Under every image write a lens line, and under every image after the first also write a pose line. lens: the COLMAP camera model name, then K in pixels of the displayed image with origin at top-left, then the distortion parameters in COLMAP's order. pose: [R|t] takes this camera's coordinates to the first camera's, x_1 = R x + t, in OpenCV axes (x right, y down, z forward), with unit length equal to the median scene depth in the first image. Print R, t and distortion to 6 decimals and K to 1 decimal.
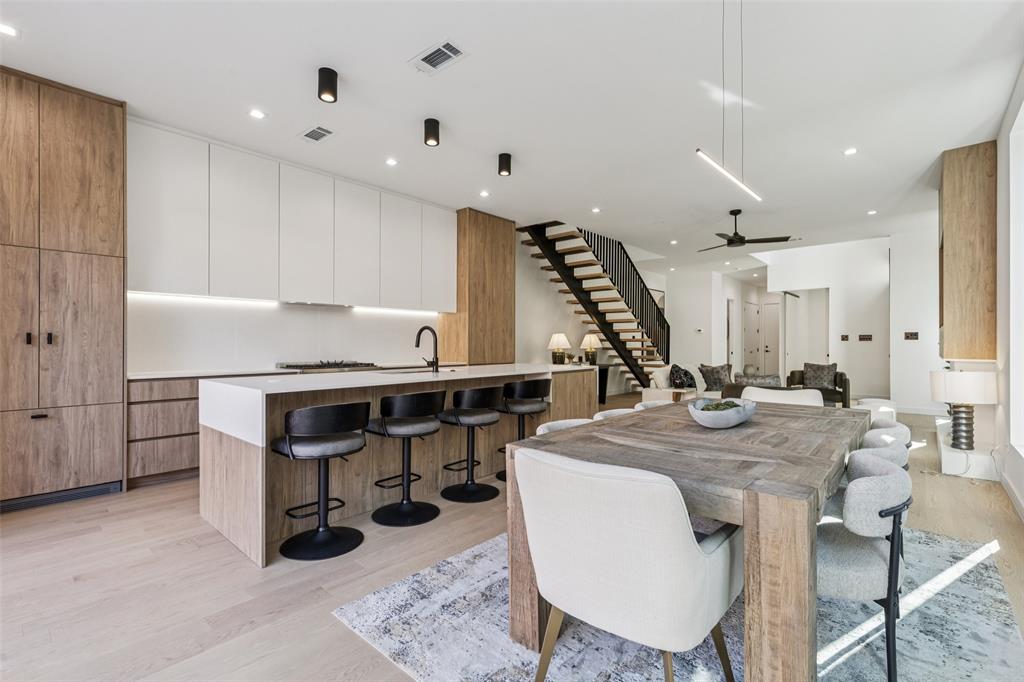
lens RADIAL K [[464.5, 0, 513.7], [0, 464.5, 343.3], [0, 0, 1]] dist [0.013575, -0.000527]
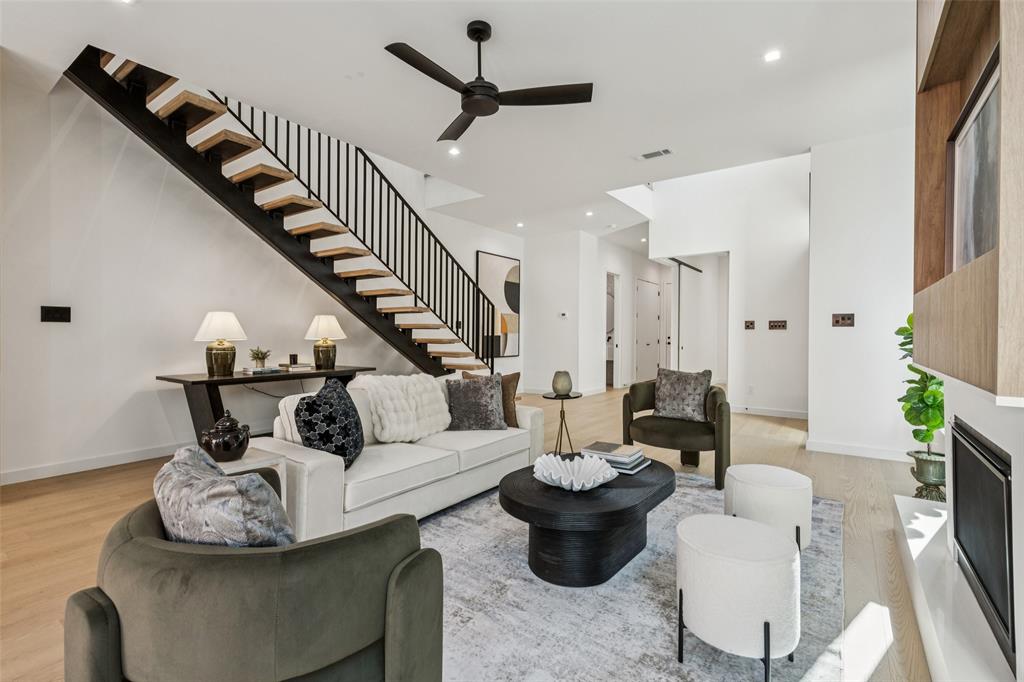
lens RADIAL K [[464.5, 0, 510.9], [0, 464.5, 336.1], [0, 0, 1]] dist [0.013575, -0.000527]
pose [[0.995626, 0.003484, 0.093362, 0.339177], [-0.003909, 0.999983, 0.004367, 0.002897], [-0.093346, -0.004713, 0.995623, 0.407099]]
